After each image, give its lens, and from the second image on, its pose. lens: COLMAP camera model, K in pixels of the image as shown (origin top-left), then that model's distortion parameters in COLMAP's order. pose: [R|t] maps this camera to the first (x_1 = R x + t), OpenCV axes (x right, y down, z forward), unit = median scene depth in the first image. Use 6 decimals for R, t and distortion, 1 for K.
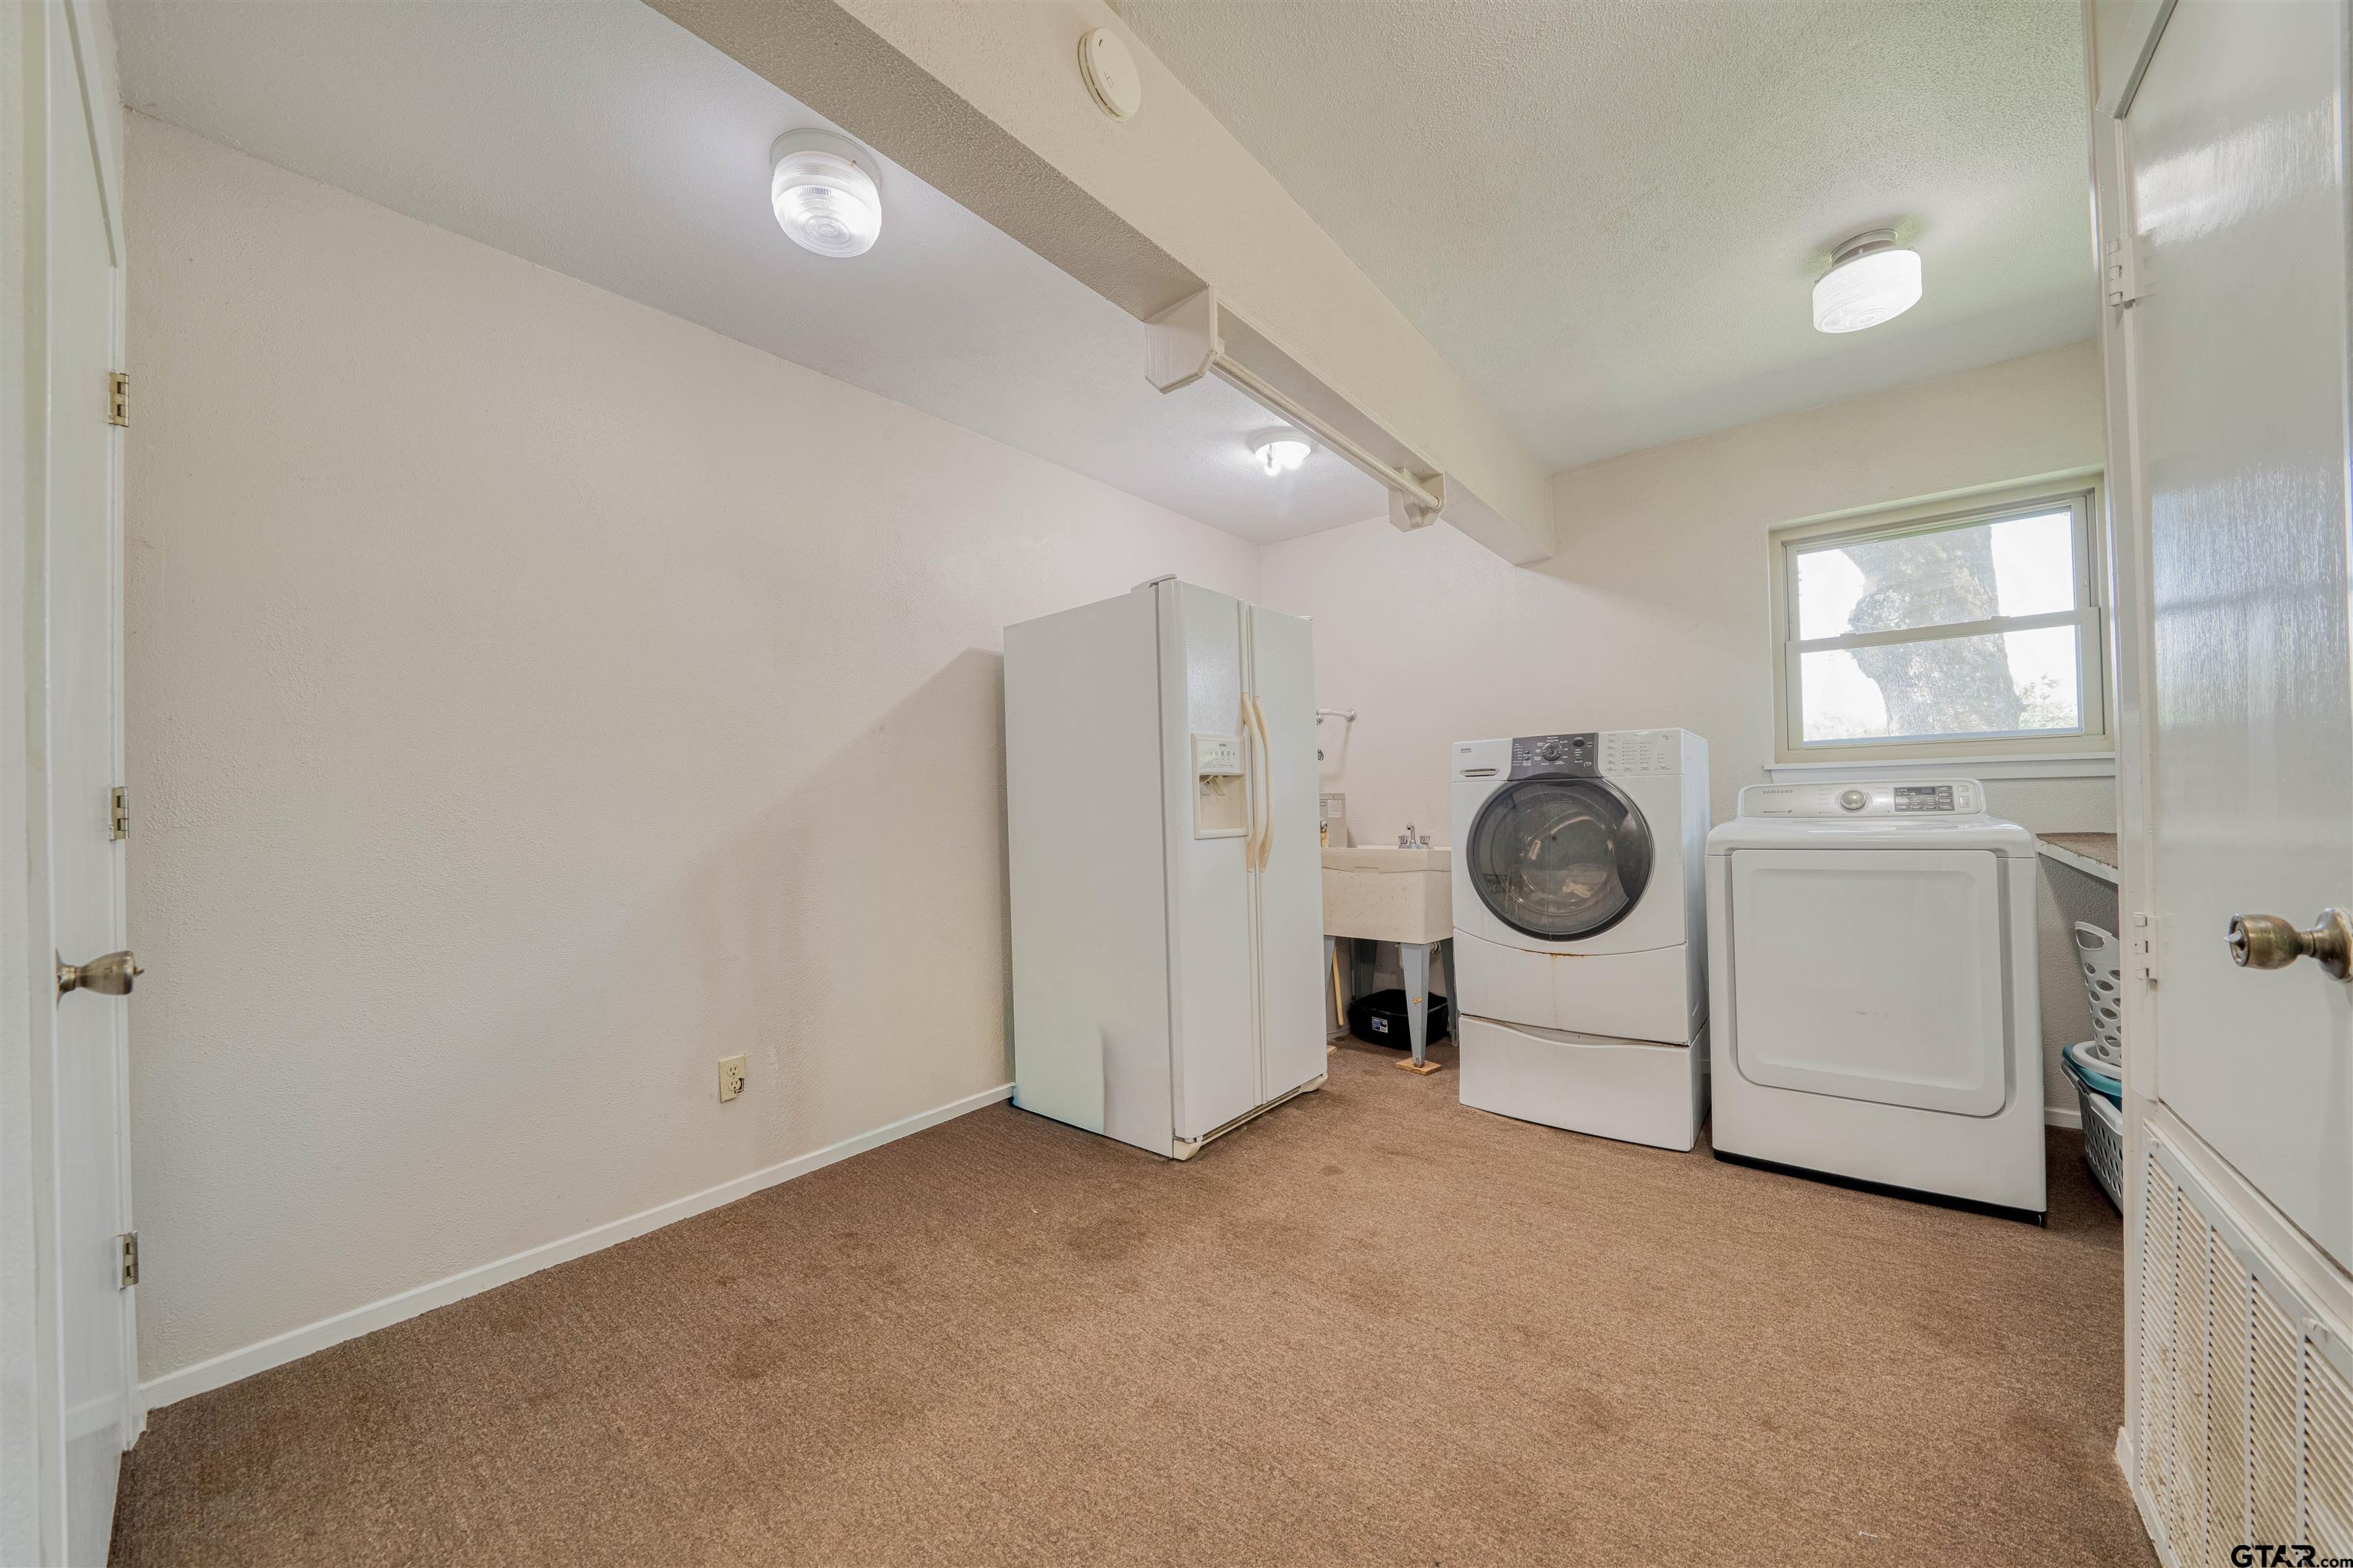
lens RADIAL K [[828.2, 0, 1175.9], [0, 828.2, 789.2], [0, 0, 1]] dist [-0.021339, 0.001574]
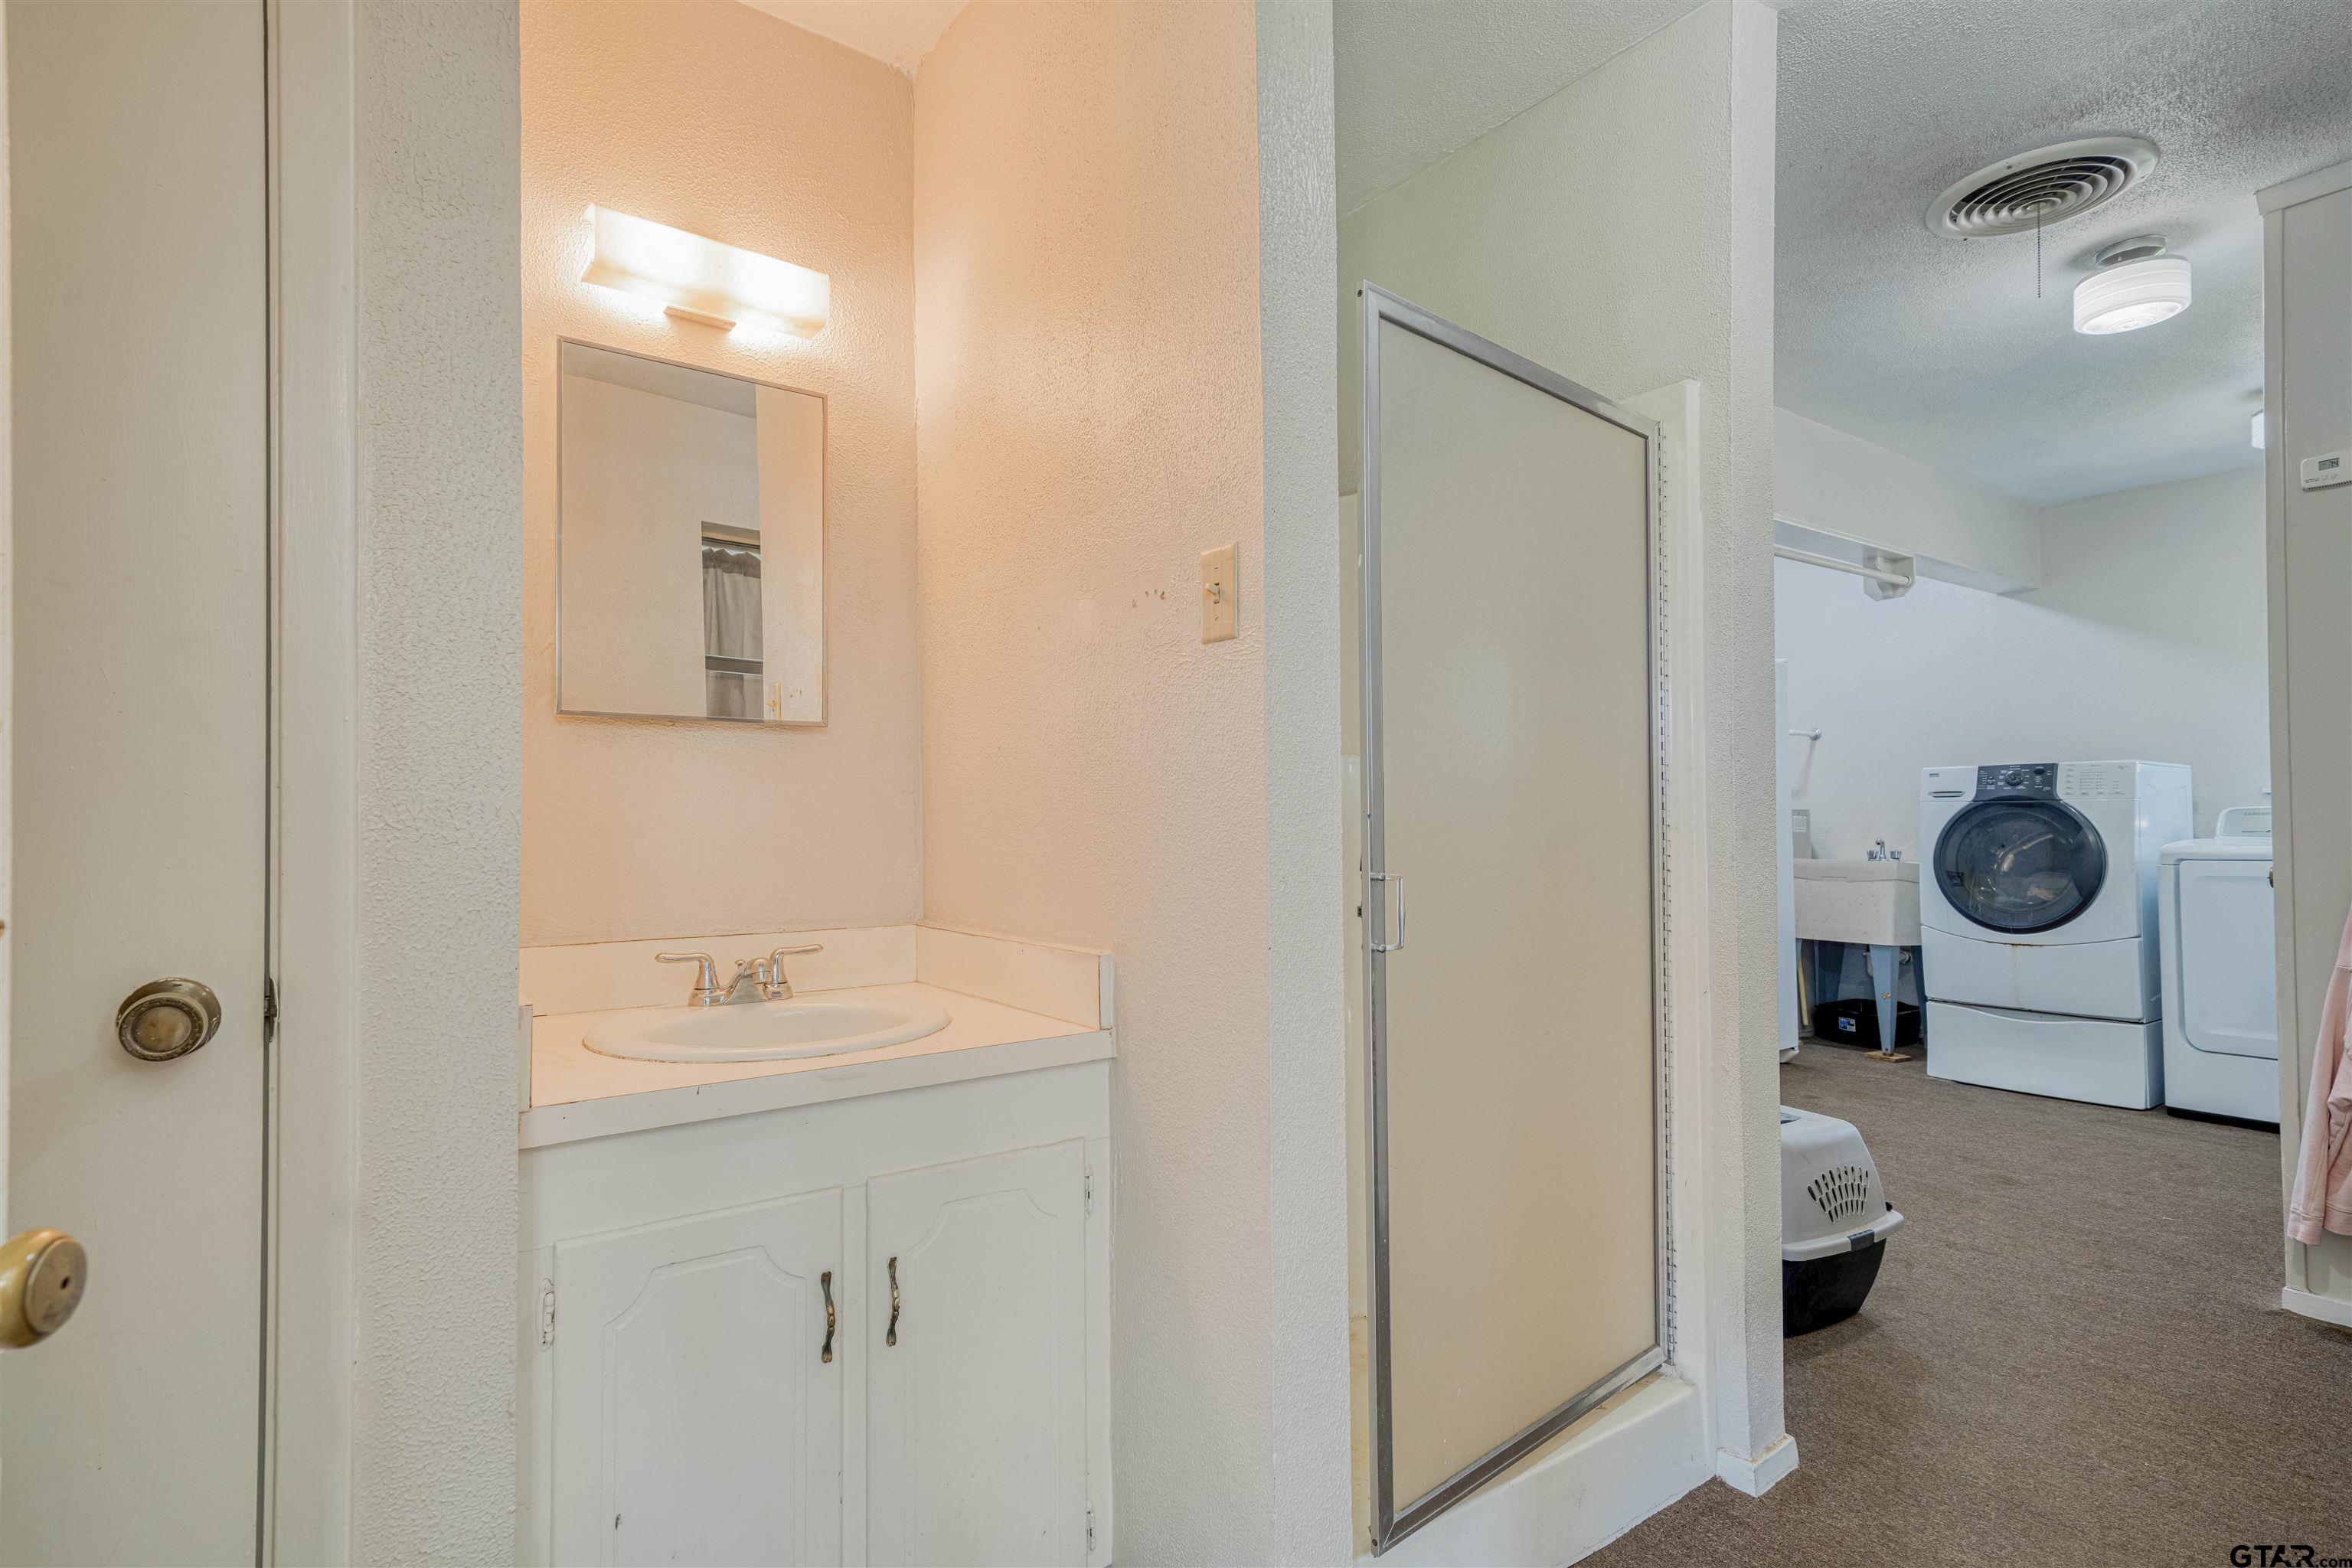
lens RADIAL K [[1142.2, 0, 1175.6], [0, 1142.2, 792.6], [0, 0, 1]] dist [0.010822, 0.000725]
pose [[0.962906, 0.006804, -0.269750, -0.262447], [-0.007498, 0.999971, -0.001546, -0.011903], [0.269731, 0.003511, 0.962929, -0.914794]]
